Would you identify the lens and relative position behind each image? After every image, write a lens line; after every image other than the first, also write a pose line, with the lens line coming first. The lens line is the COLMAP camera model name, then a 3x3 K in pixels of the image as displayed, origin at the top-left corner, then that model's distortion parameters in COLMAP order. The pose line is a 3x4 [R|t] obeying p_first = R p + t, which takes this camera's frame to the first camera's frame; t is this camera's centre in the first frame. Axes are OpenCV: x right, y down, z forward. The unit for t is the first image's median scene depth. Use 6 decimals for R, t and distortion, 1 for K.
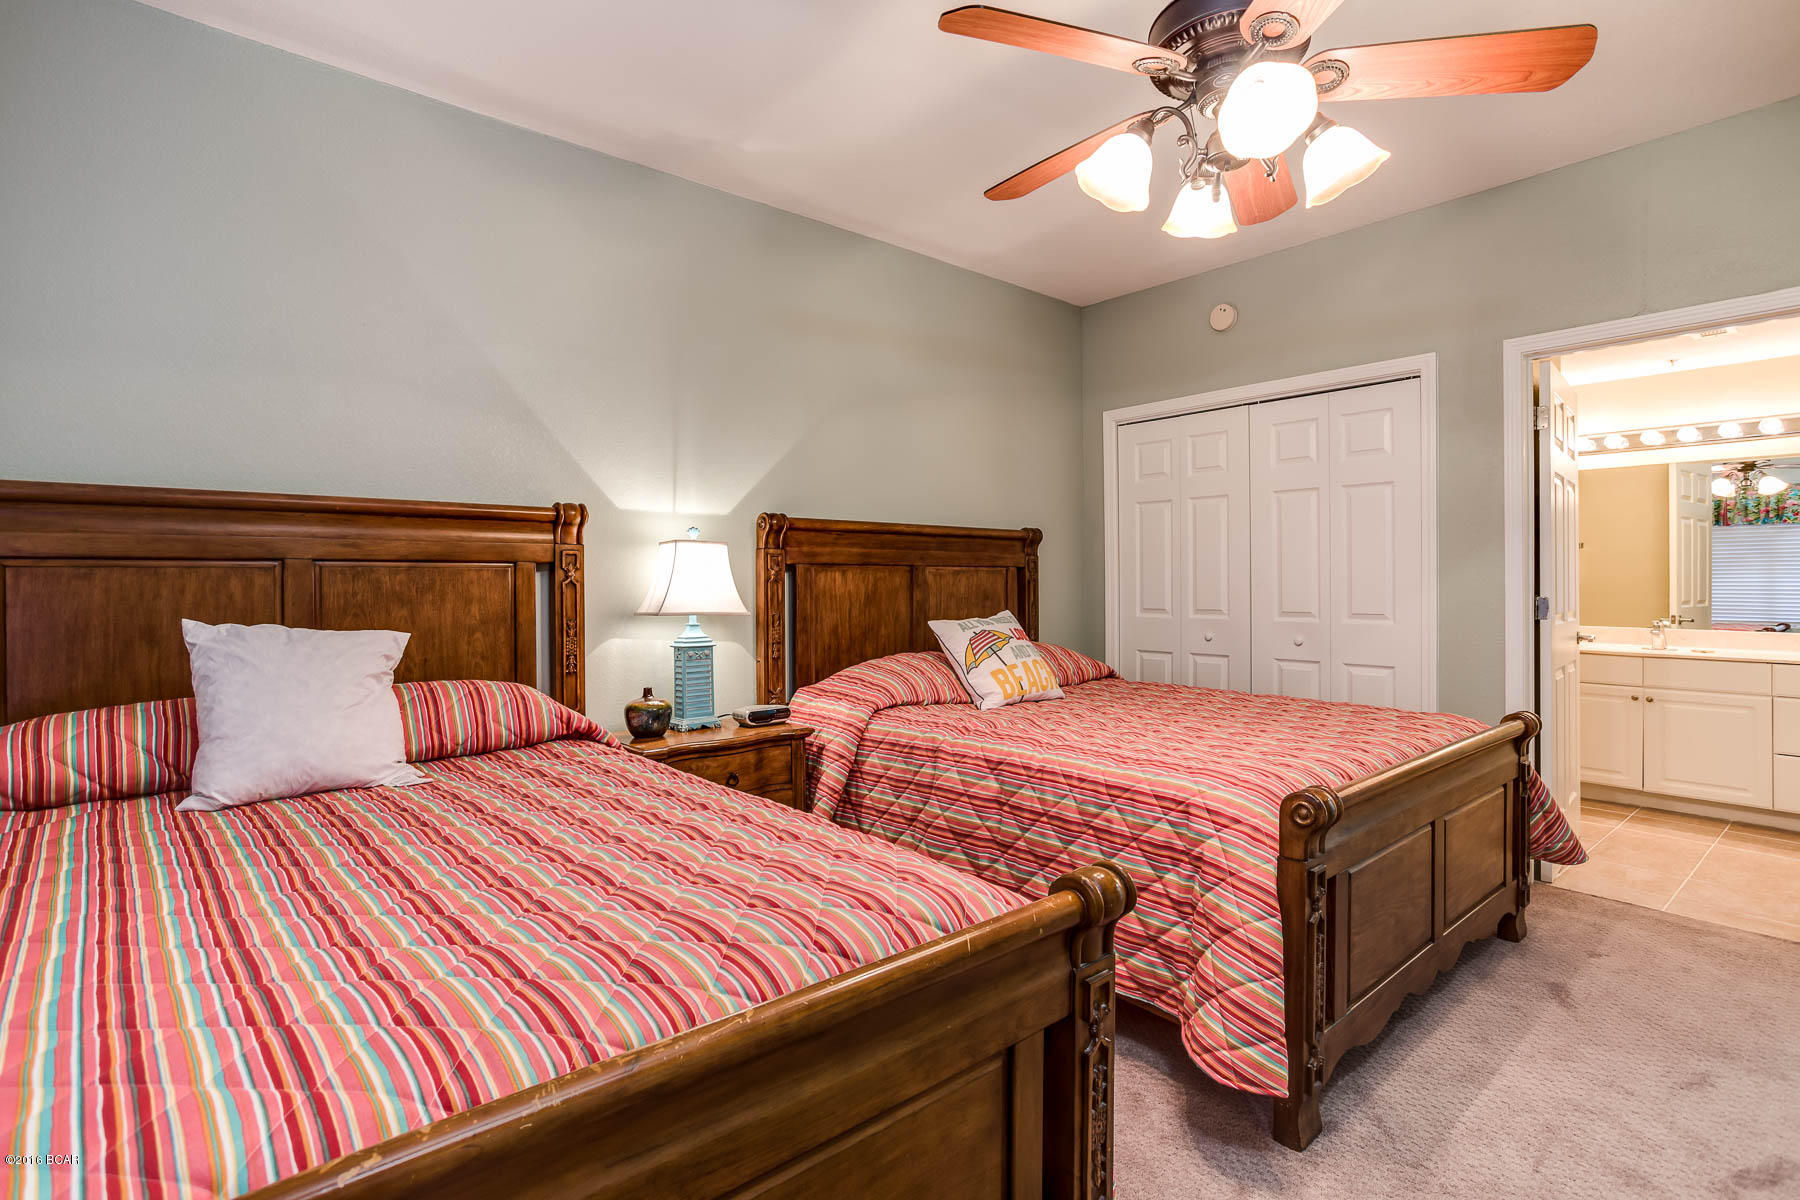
lens RADIAL K [[891.7, 0, 899.9], [0, 891.7, 590.6], [0, 0, 1]] dist [-0.005817, -0.000222]
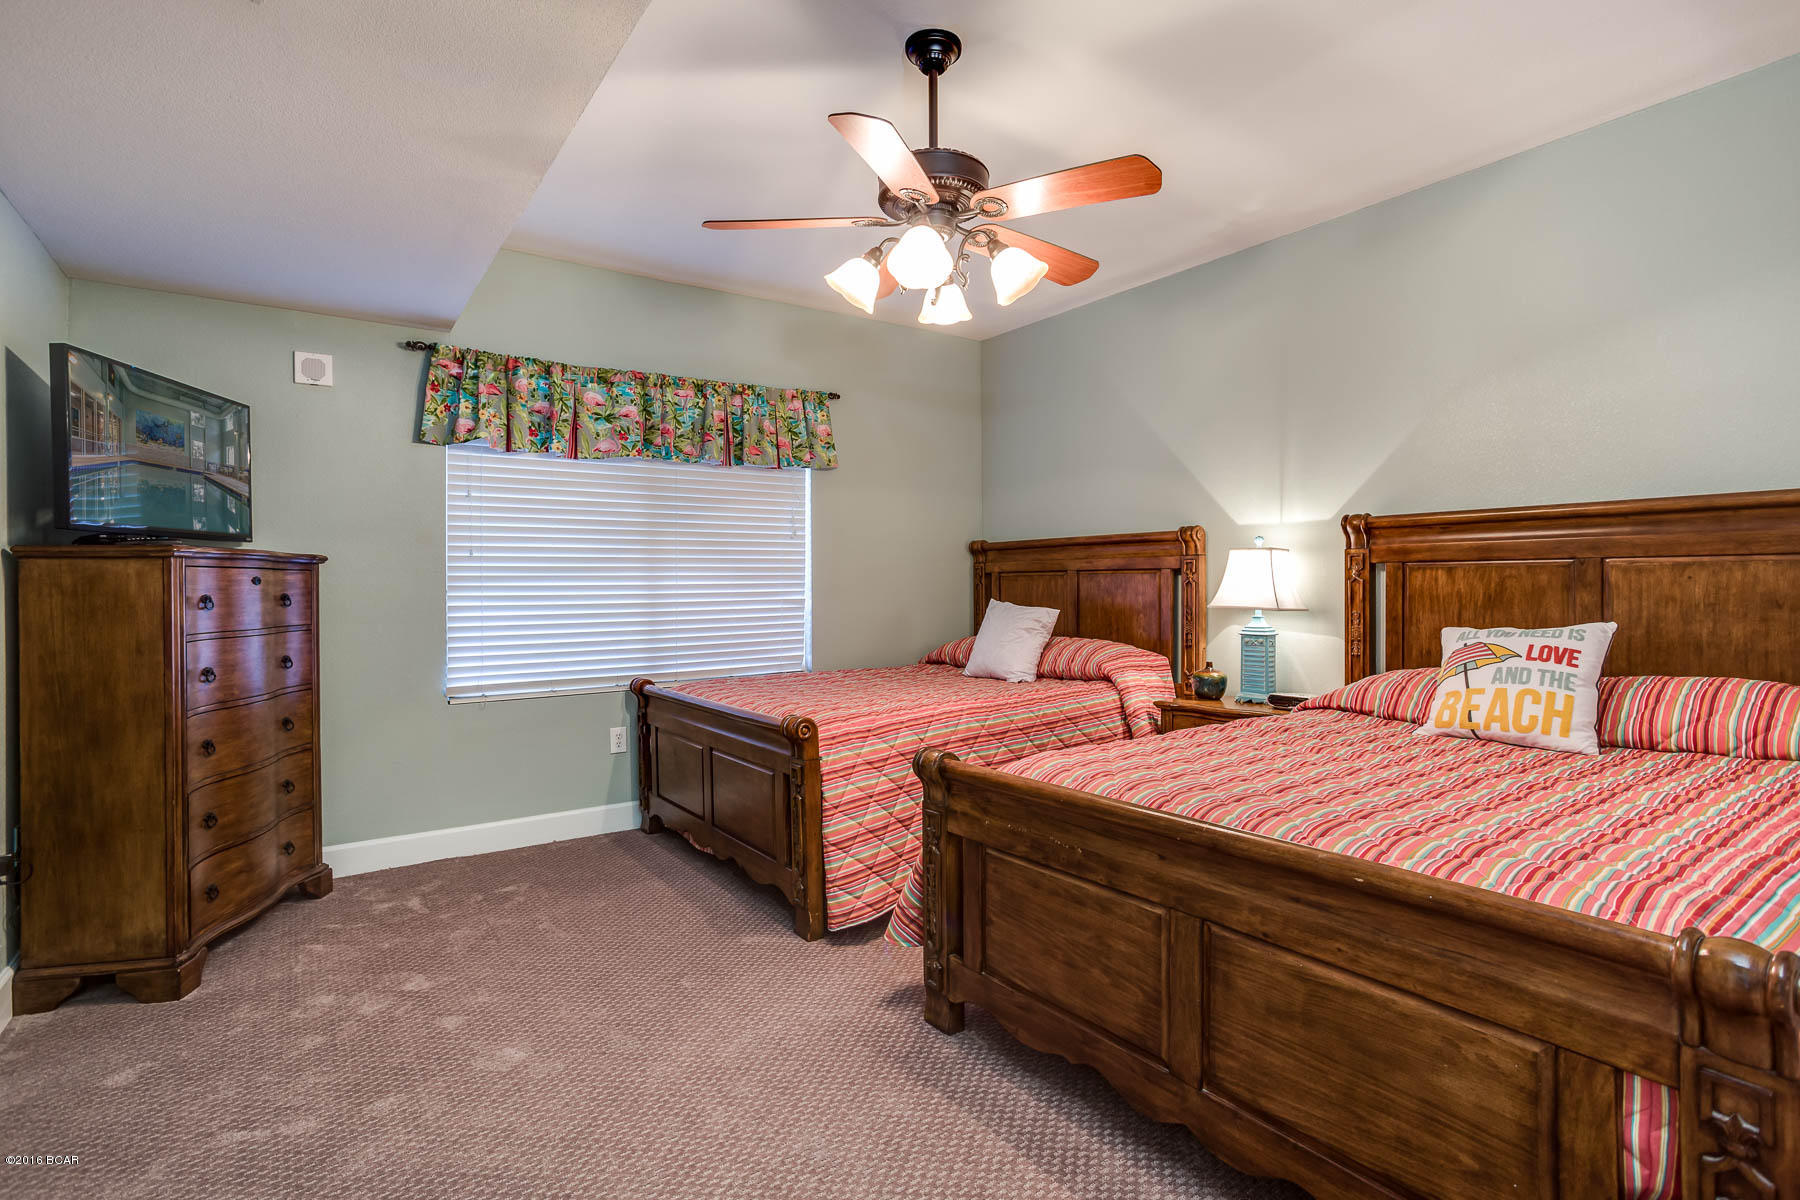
lens RADIAL K [[891.7, 0, 901.6], [0, 891.7, 598.2], [0, 0, 1]] dist [-0.005817, -0.000222]
pose [[-0.093513, 0.023084, -0.995350, 0.995695], [0.002694, 0.999733, 0.022932, -0.015920], [0.995614, -0.000537, -0.093550, 0.622478]]
